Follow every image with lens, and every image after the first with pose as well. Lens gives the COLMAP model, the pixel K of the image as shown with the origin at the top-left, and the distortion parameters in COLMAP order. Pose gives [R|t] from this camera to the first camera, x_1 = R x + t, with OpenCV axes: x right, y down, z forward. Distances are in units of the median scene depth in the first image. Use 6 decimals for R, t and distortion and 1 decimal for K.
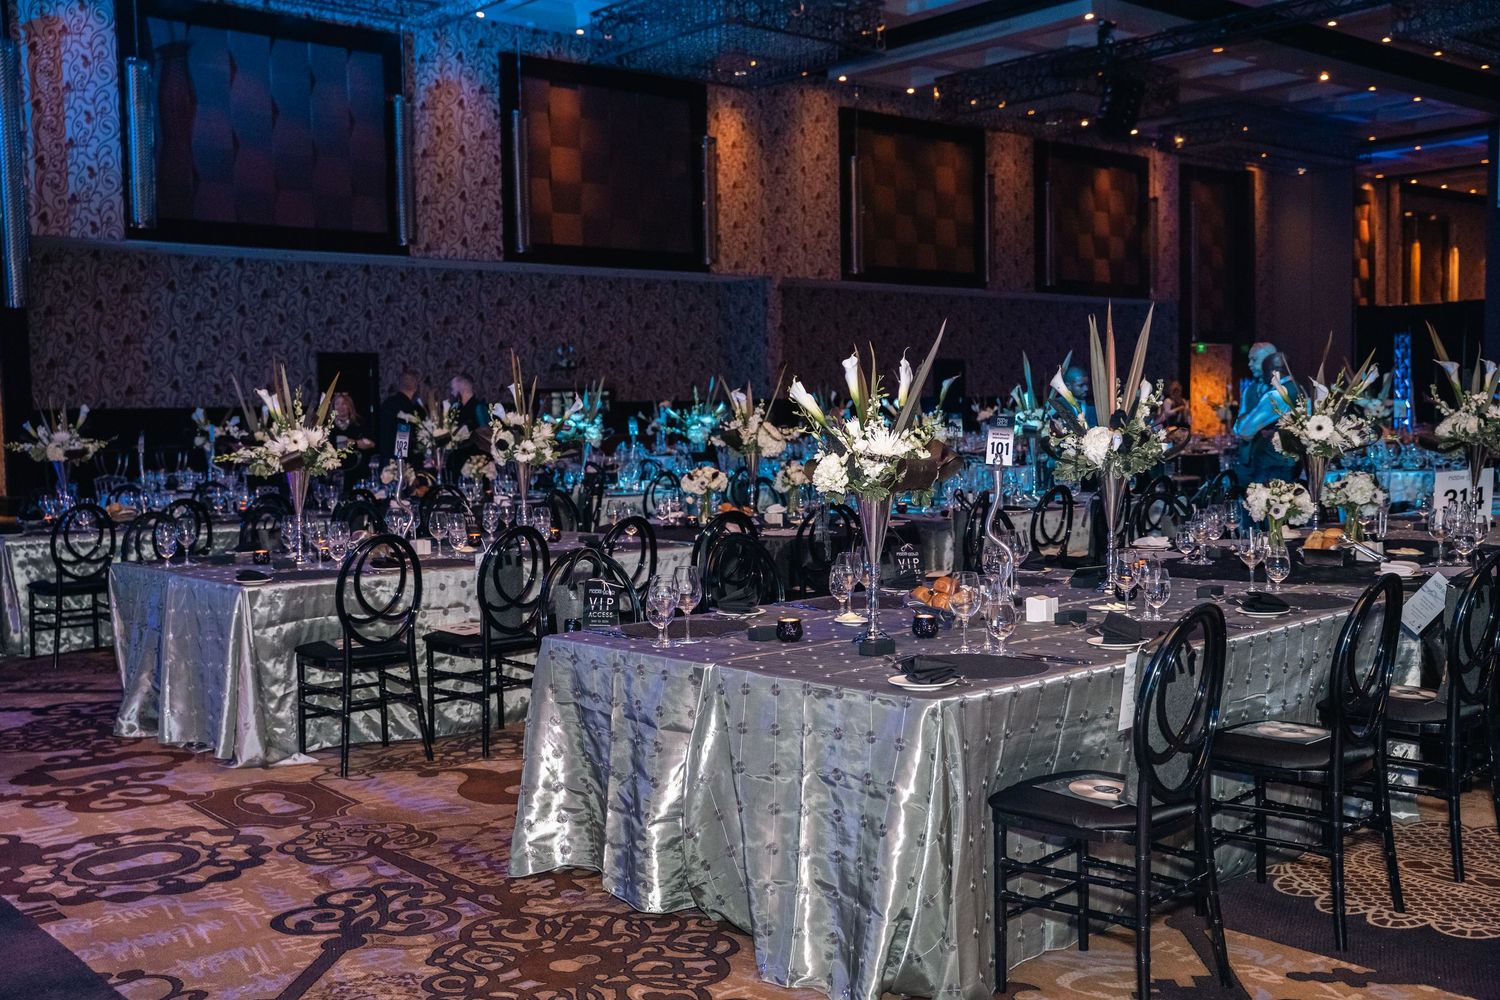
lens RADIAL K [[1542.3, 0, 750.0], [0, 1542.3, 500.0], [0, 0, 1]] dist [-0.001849, 0.000093]
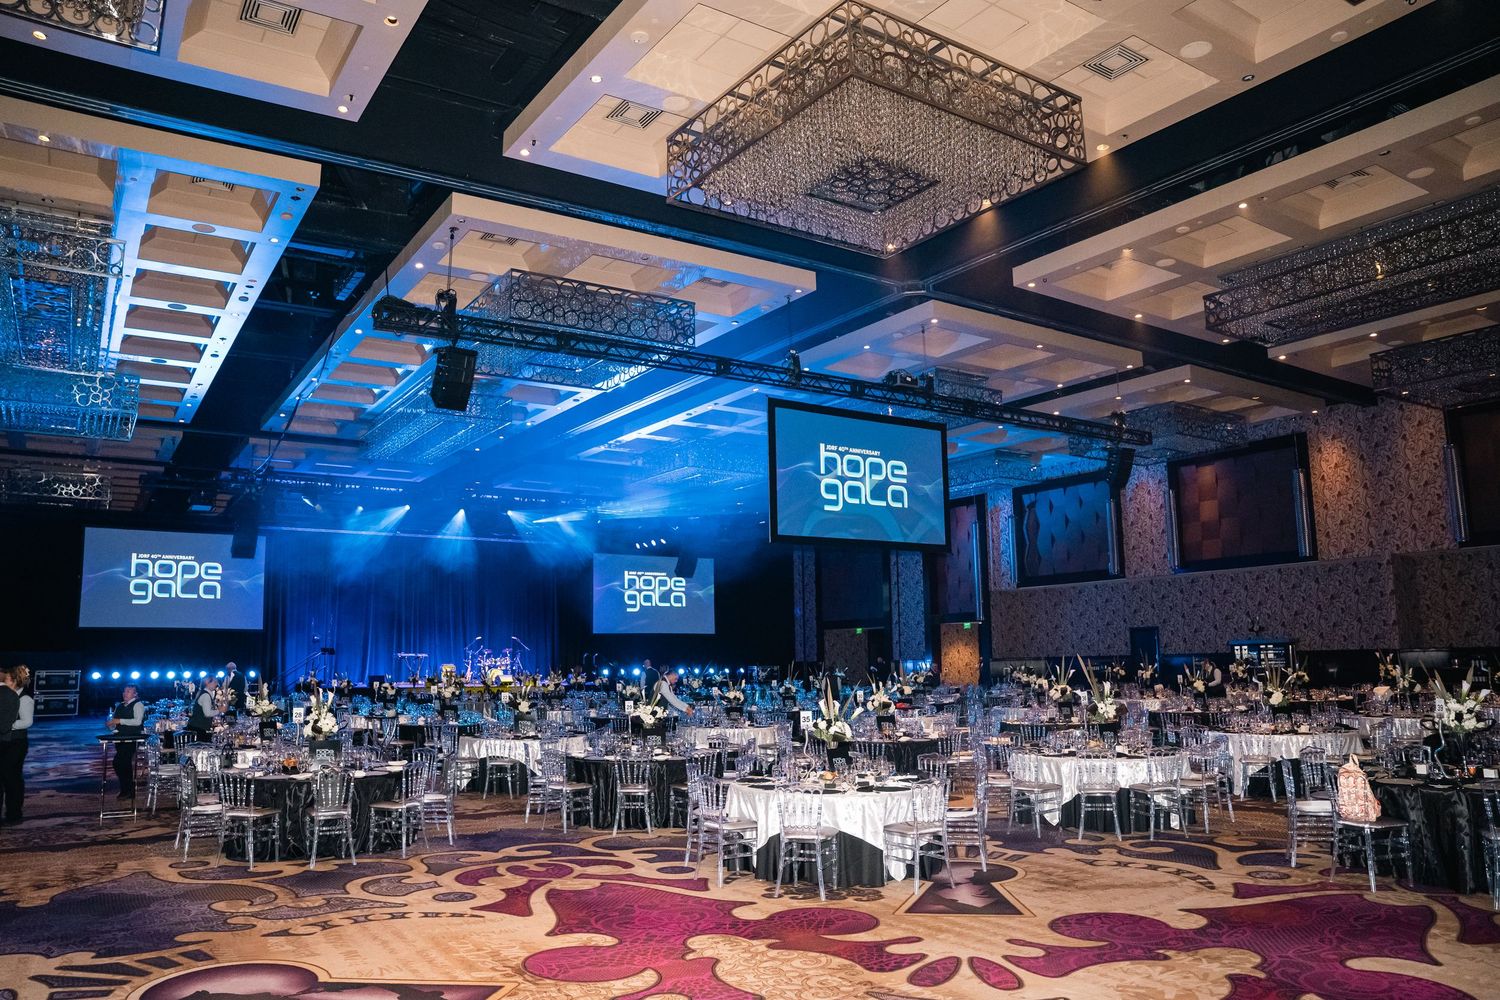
lens RADIAL K [[1063.8, 0, 750.0], [0, 1063.8, 500.0], [0, 0, 1]] dist [-0.000678, -0.000176]
pose [[-0.117488, -0.128288, -0.984753, 1.079357], [-0.033421, 0.991570, -0.125189, -0.067409], [0.992512, 0.018203, -0.120785, 0.643955]]
